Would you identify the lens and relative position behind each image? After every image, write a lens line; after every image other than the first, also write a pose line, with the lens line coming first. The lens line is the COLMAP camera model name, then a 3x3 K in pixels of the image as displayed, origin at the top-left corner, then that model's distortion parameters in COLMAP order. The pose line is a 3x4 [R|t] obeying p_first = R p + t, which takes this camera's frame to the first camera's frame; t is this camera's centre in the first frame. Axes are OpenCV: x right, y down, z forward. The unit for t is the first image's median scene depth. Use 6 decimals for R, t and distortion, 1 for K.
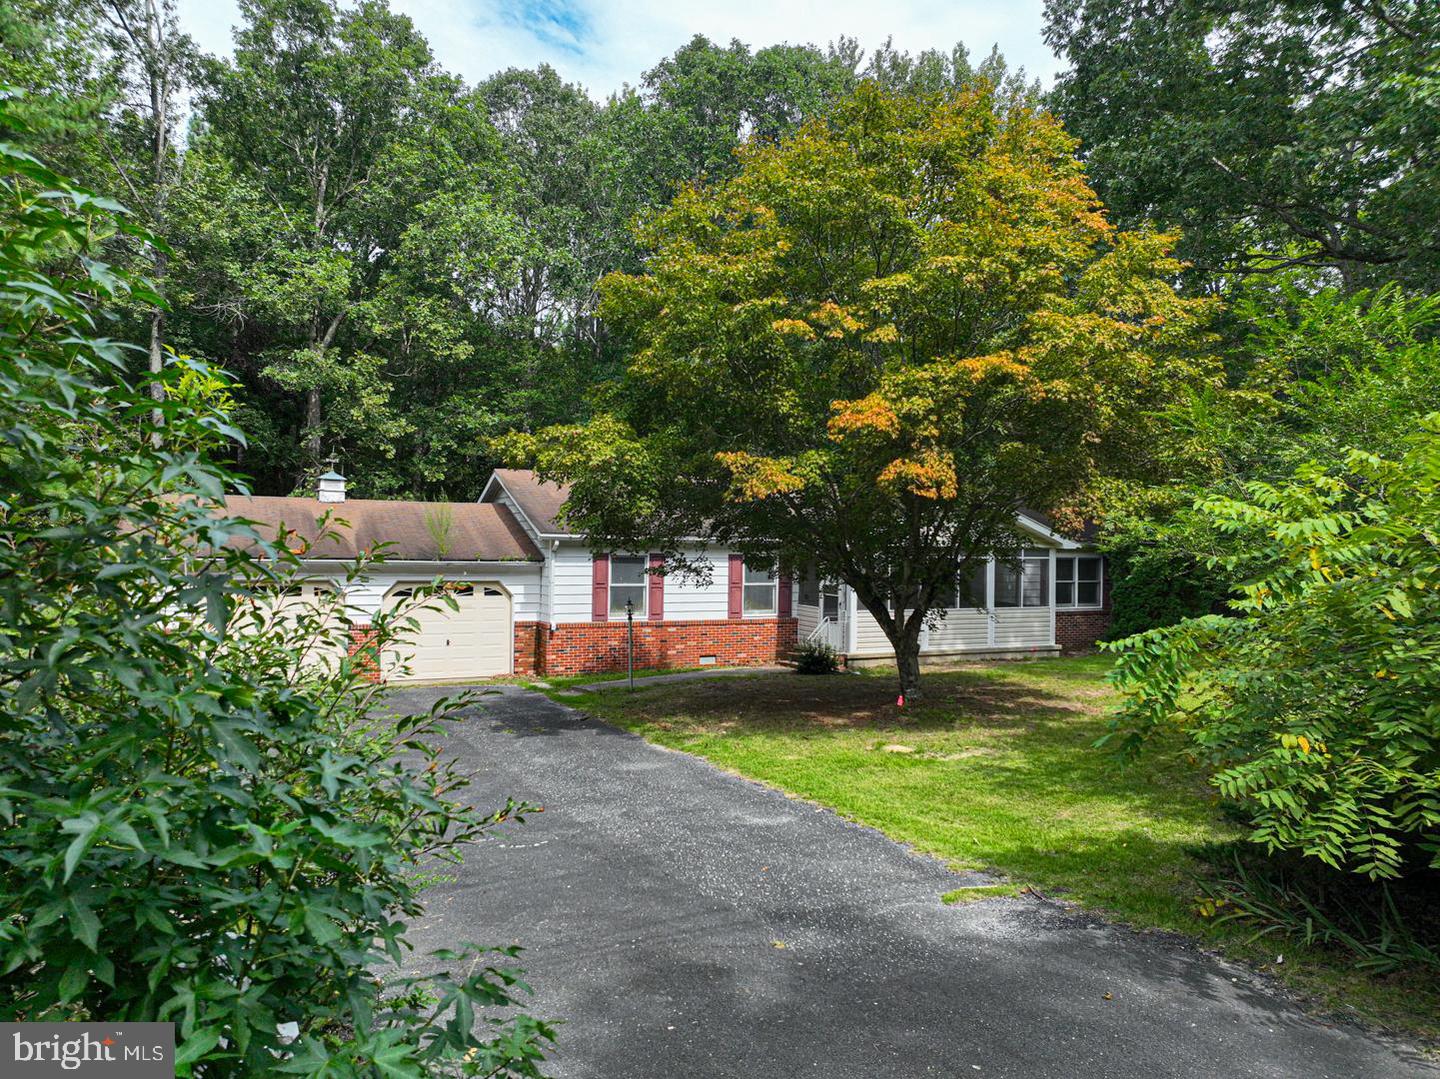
lens RADIAL K [[1025.1, 0, 720.0], [0, 1025.1, 539.5], [0, 0, 1]] dist [0.001896, 0.000005]
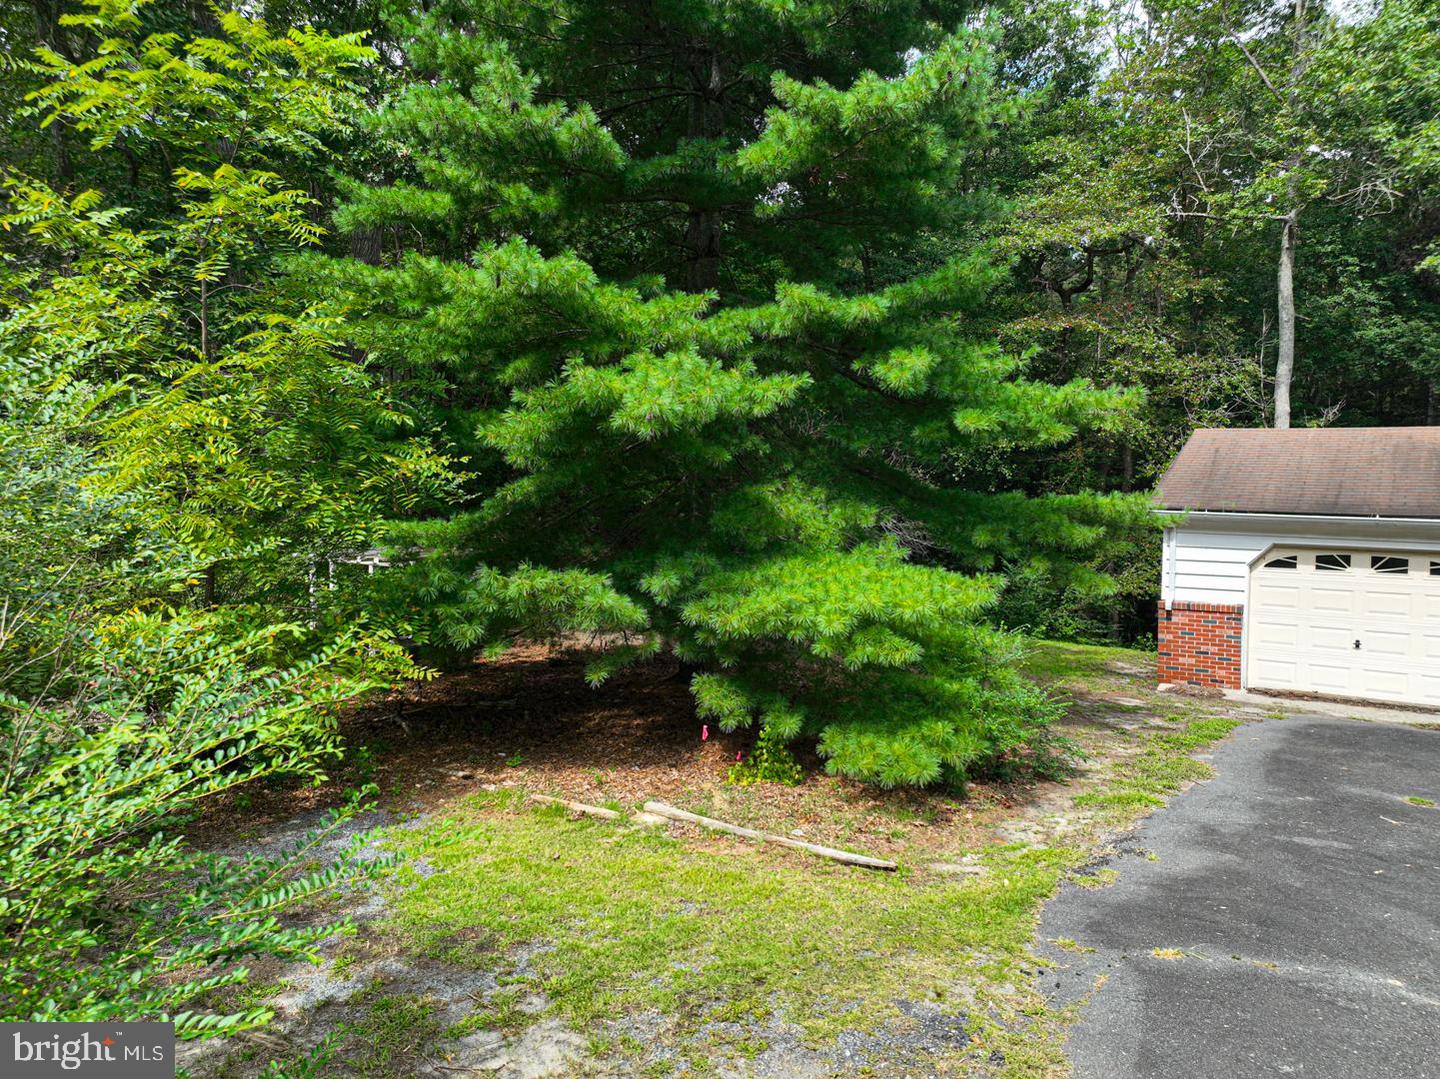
lens RADIAL K [[993.1, 0, 720.0], [0, 993.1, 539.5], [0, 0, 1]] dist [-0.000658, 0.001264]
pose [[0.459823, 0.043778, -0.886931, -0.045472], [0.001243, 0.998751, 0.049942, 0.000670], [0.888010, -0.024067, 0.459194, 0.313480]]
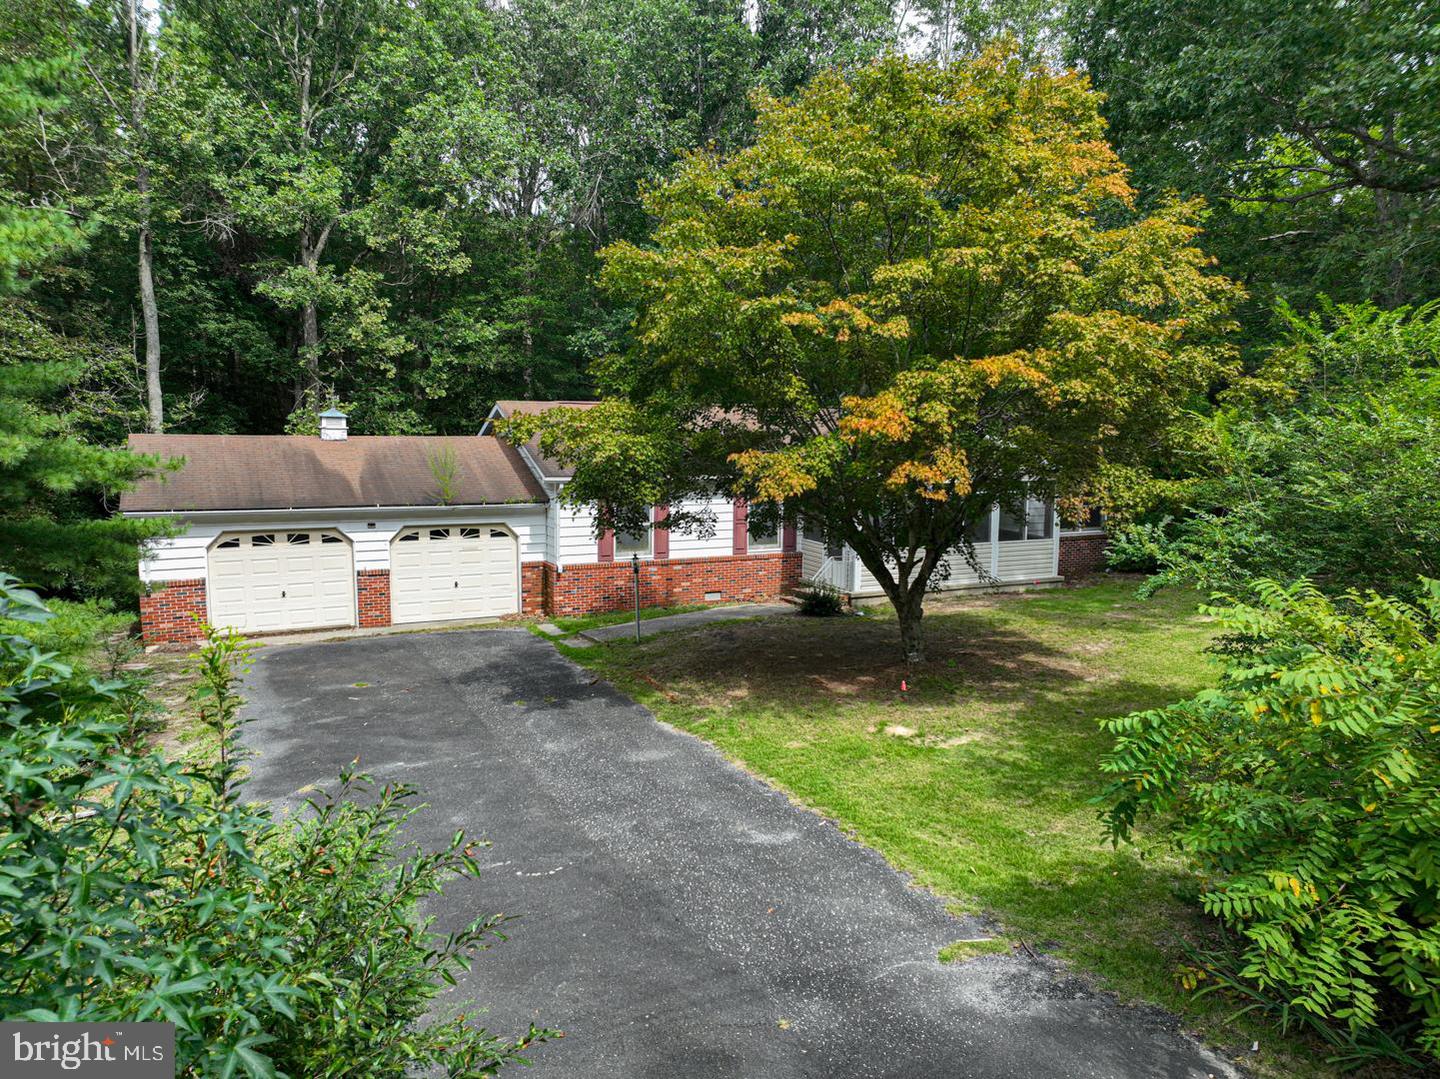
lens RADIAL K [[1024.7, 0, 718.6], [0, 1024.7, 549.7], [0, 0, 1]] dist [-0.004461, 0.006154]
pose [[0.999988, 0.000630, -0.004868, -0.001773], [0.000046, 0.990475, 0.137694, -0.077490], [0.004908, -0.137692, 0.990463, 0.005441]]
